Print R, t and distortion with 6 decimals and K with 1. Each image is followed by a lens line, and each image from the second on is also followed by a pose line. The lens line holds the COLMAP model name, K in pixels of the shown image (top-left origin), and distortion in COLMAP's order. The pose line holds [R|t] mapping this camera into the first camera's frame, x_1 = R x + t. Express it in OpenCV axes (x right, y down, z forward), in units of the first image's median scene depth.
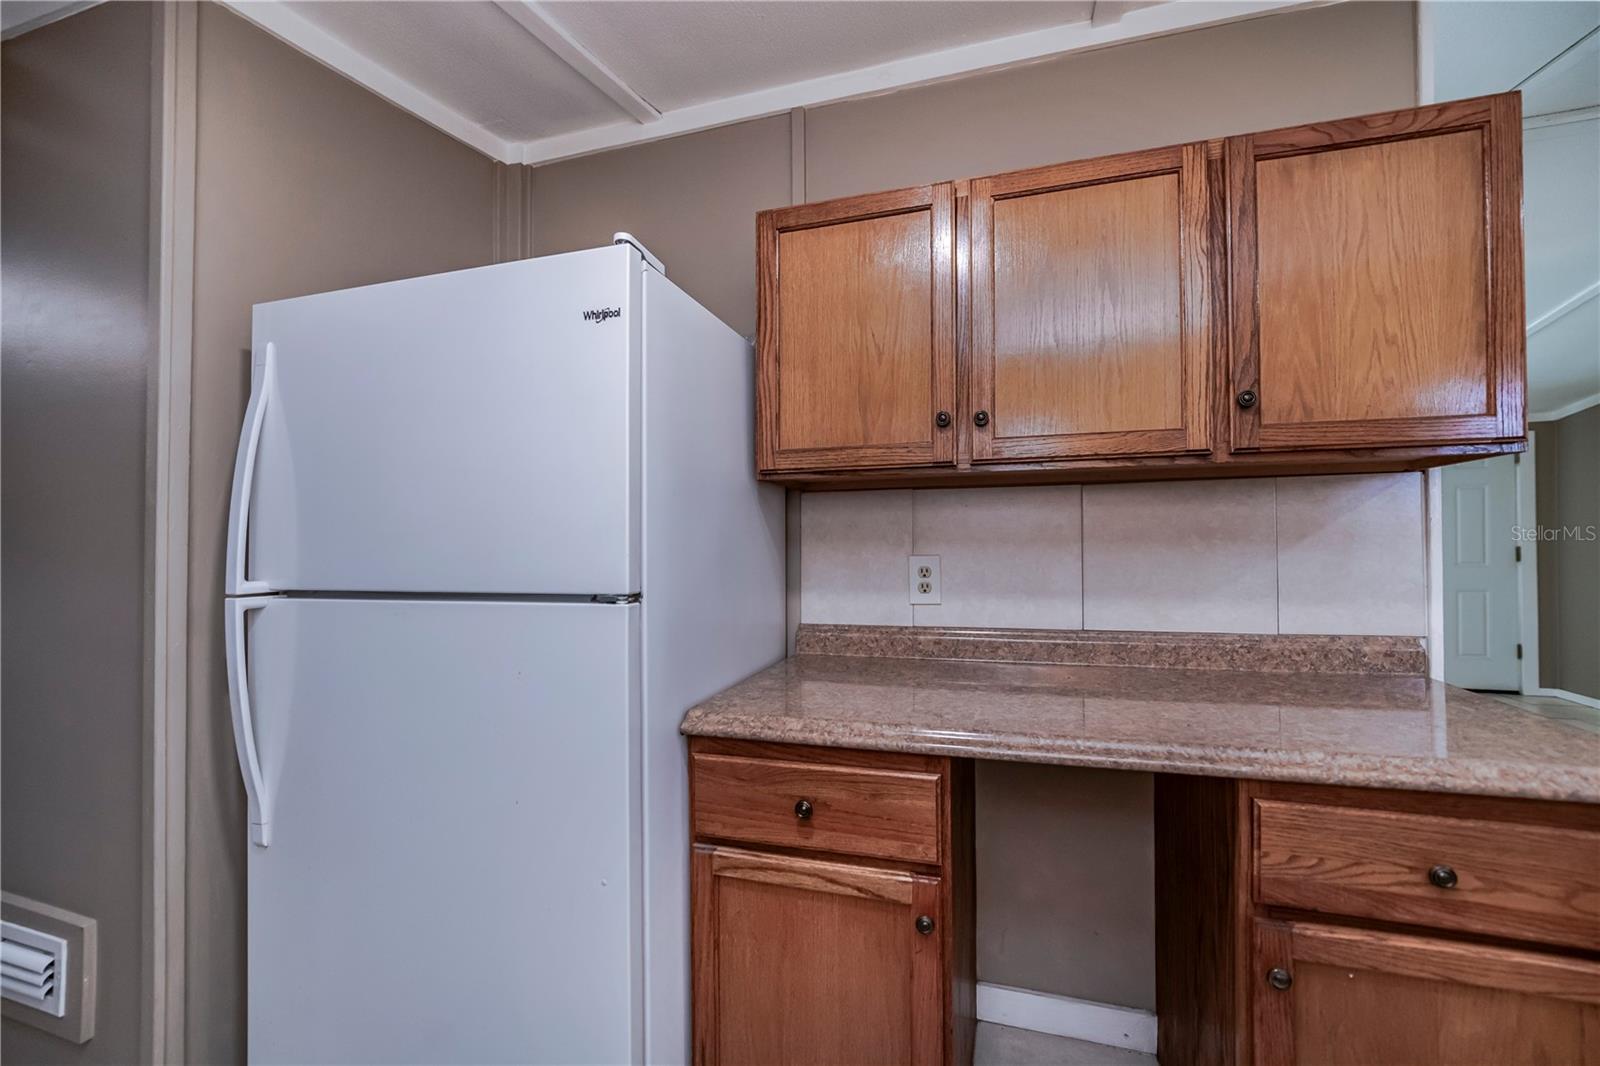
lens RADIAL K [[644.7, 0, 807.2], [0, 644.7, 529.3], [0, 0, 1]] dist [-0.018243, 0.002488]
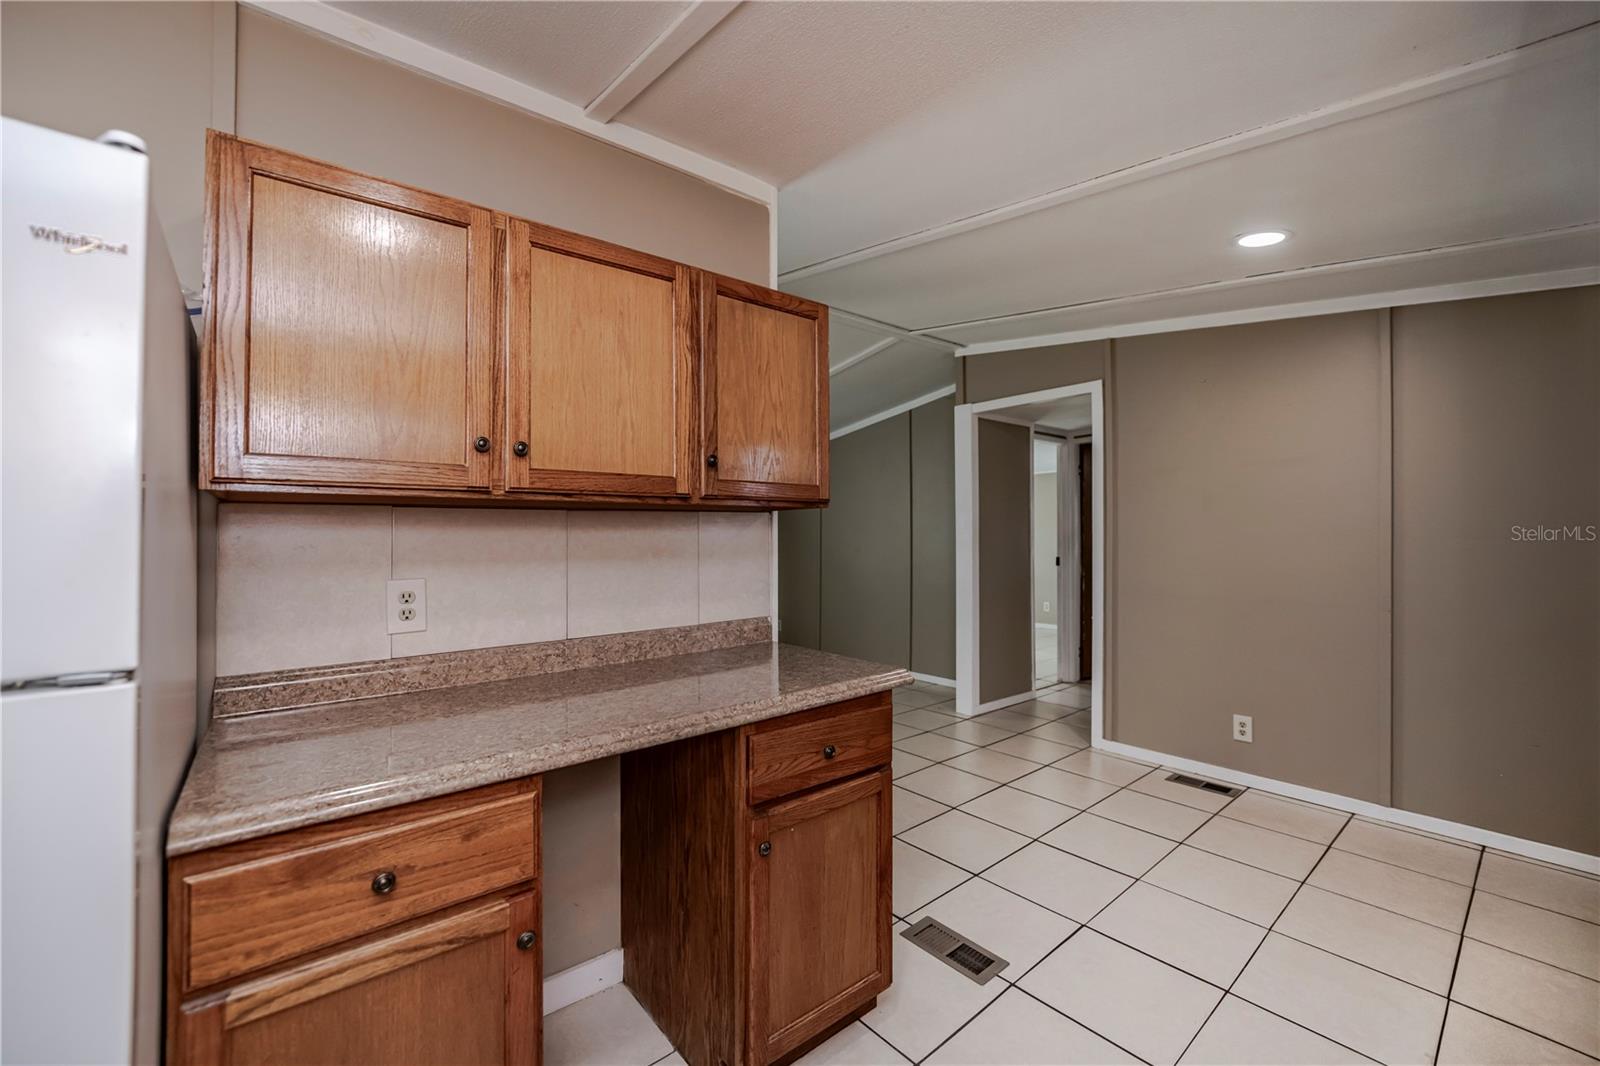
lens RADIAL K [[644.7, 0, 788.4], [0, 644.7, 524.4], [0, 0, 1]] dist [-0.018243, 0.002488]
pose [[0.571013, 0.017022, 0.820765, -0.391322], [-0.007183, 0.999850, -0.015738, -0.041306], [-0.820910, 0.003091, 0.571049, 0.046359]]
